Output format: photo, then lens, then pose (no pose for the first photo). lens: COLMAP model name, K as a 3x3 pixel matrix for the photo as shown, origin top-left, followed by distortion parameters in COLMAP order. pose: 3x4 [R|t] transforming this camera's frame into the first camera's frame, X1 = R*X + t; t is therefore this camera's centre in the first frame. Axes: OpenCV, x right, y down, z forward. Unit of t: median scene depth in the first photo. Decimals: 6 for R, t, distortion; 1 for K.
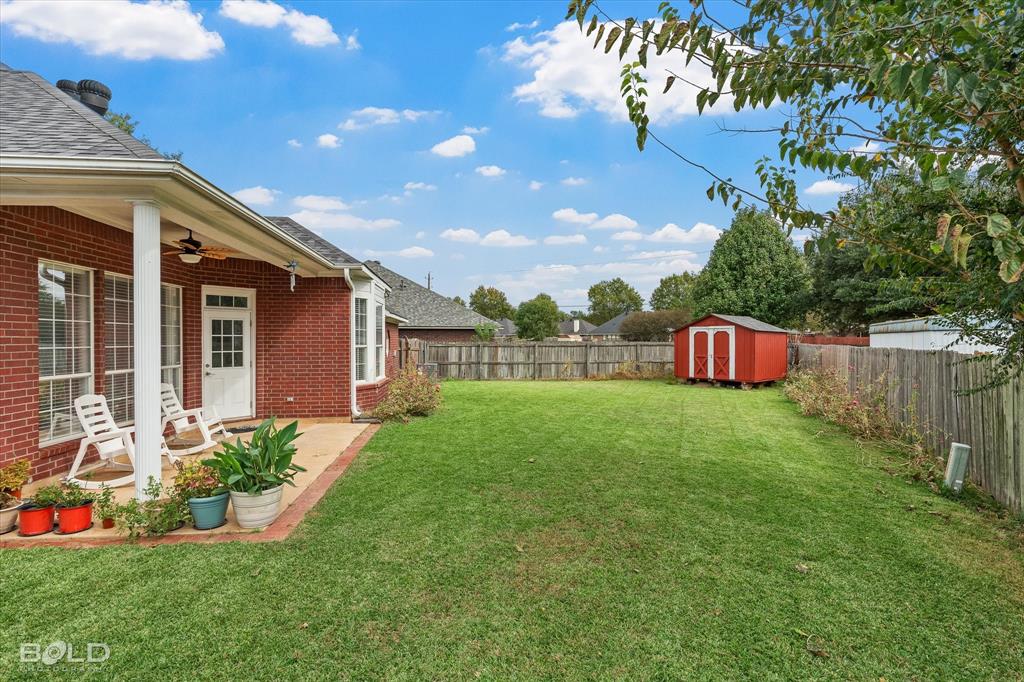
lens RADIAL K [[486.2, 0, 517.5], [0, 486.2, 340.4], [0, 0, 1]] dist [0.002493, -0.001329]
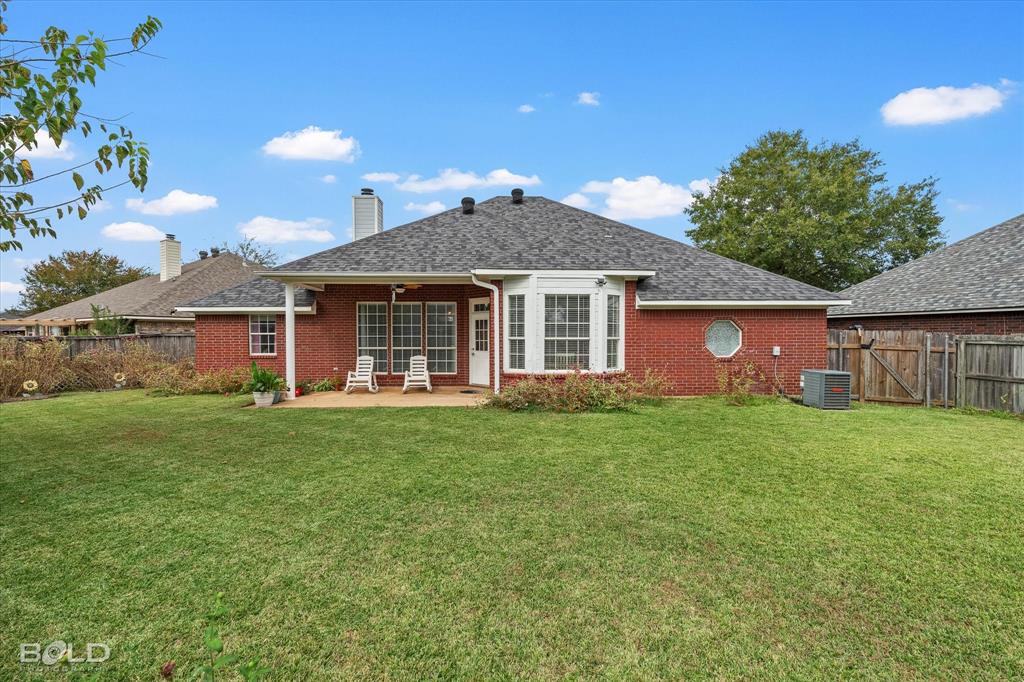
lens RADIAL K [[452.5, 0, 515.8], [0, 452.5, 337.6], [0, 0, 1]] dist [-0.004393, 0.002036]
pose [[-0.081423, 0.009219, -0.996637, 0.878997], [0.000561, 0.999957, 0.009204, 0.001218], [0.996679, 0.000190, -0.081425, 1.331998]]
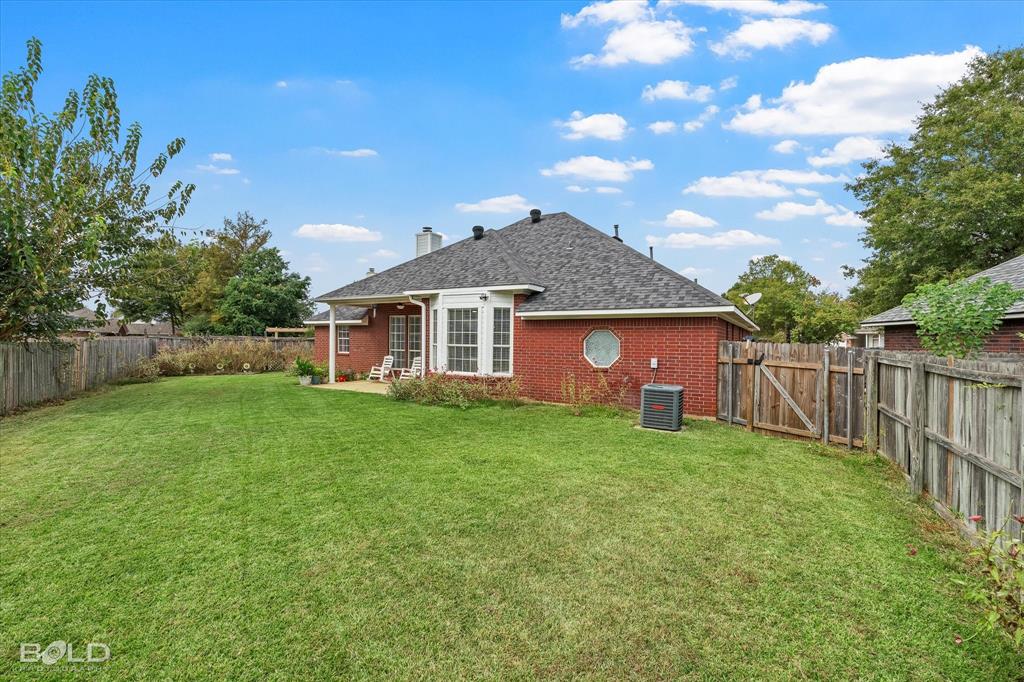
lens RADIAL K [[452.5, 0, 503.9], [0, 452.5, 339.0], [0, 0, 1]] dist [-0.004393, 0.002036]
pose [[-0.614394, -0.005483, -0.788980, 0.710260], [-0.011192, 0.999936, 0.001767, -0.009541], [0.788920, 0.009916, -0.614416, 2.398655]]
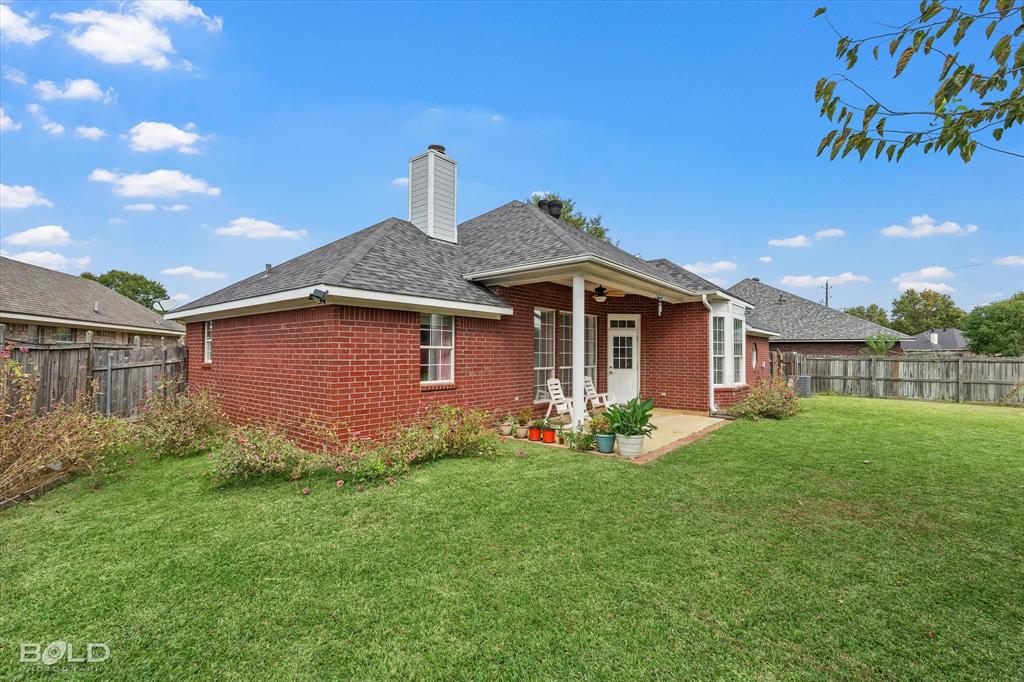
lens RADIAL K [[452.5, 0, 508.5], [0, 452.5, 343.7], [0, 0, 1]] dist [-0.004393, 0.002036]
pose [[0.691858, -0.008536, -0.721983, 0.165691], [-0.008821, 0.999756, -0.020272, 0.011389], [0.721980, 0.020394, 0.691613, -0.211922]]
